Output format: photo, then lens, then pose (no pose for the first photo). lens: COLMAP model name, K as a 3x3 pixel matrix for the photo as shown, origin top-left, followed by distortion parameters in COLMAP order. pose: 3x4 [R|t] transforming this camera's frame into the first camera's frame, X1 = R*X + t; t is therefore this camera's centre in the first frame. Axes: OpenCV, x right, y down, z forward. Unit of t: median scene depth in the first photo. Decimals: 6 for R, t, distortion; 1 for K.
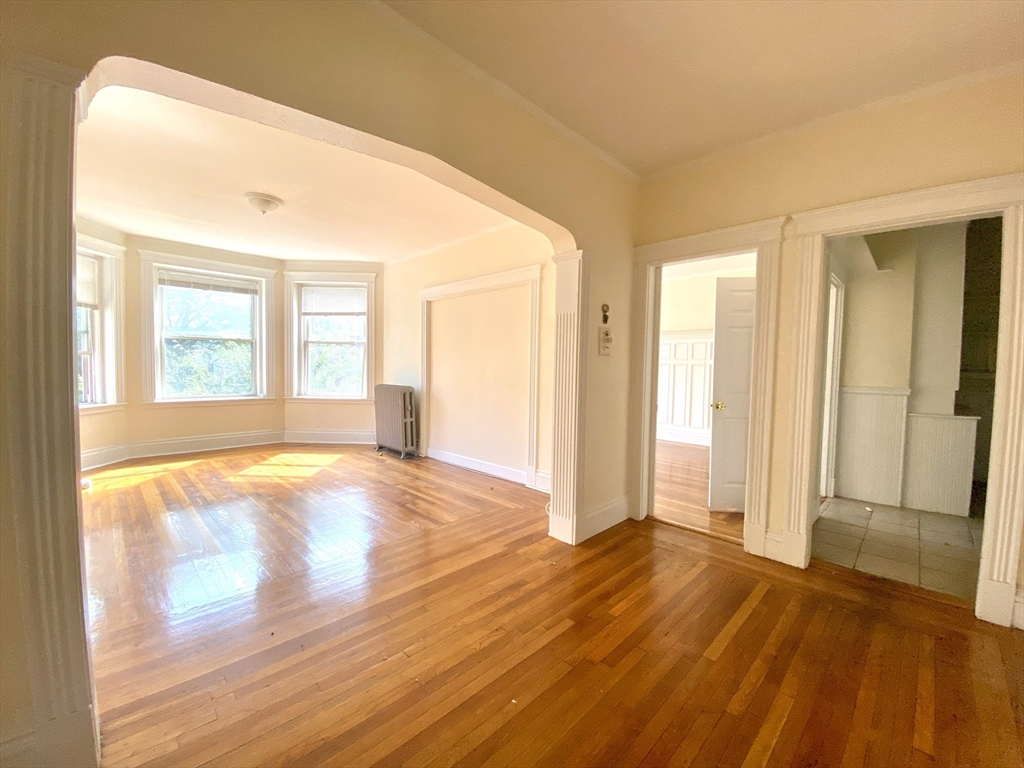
lens RADIAL K [[412.0, 0, 508.0], [0, 412.0, 384.7], [0, 0, 1]] dist [0.044951, -0.040629]
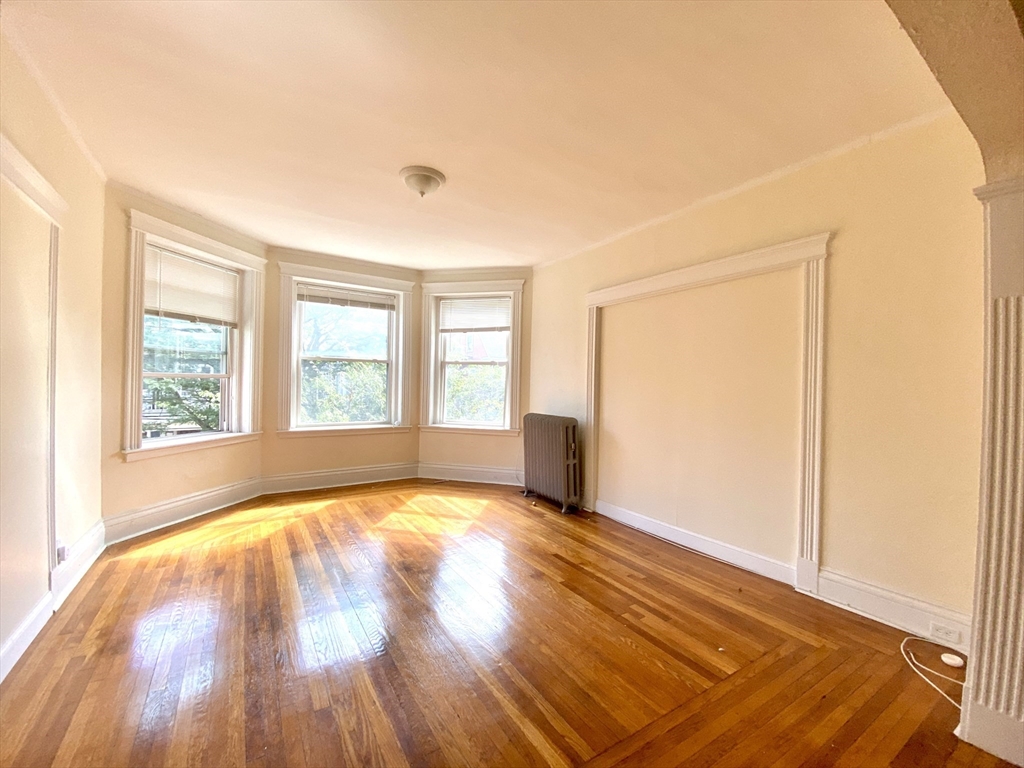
lens RADIAL K [[419.2, 0, 509.5], [0, 419.2, 383.7], [0, 0, 1]] dist [0.047349, -0.044181]
pose [[0.974196, 0.001290, -0.225700, -0.187040], [-0.012786, 0.998693, -0.049479, -0.020566], [0.225341, 0.051088, 0.972940, 0.219322]]
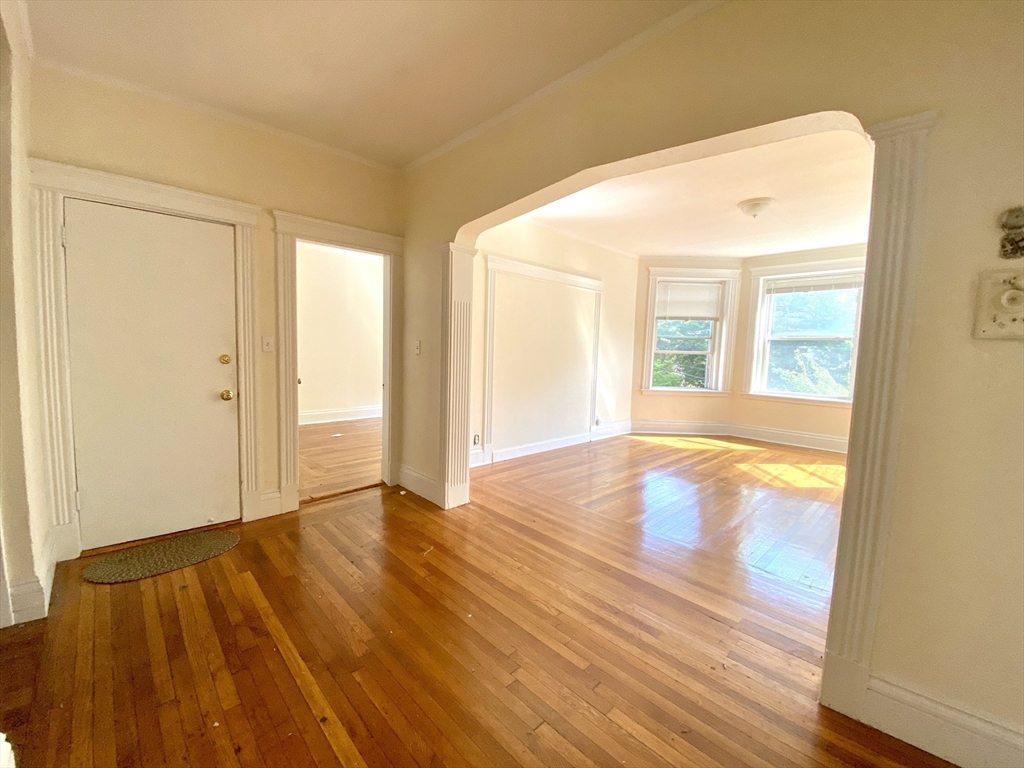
lens RADIAL K [[412.5, 0, 495.3], [0, 412.5, 384.6], [0, 0, 1]] dist [-0.000925, -0.019239]
pose [[-0.058176, 0.064916, -0.996193, 0.377064], [-0.075778, 0.994717, 0.069245, -0.011177], [0.995426, 0.079518, -0.052949, 0.332017]]
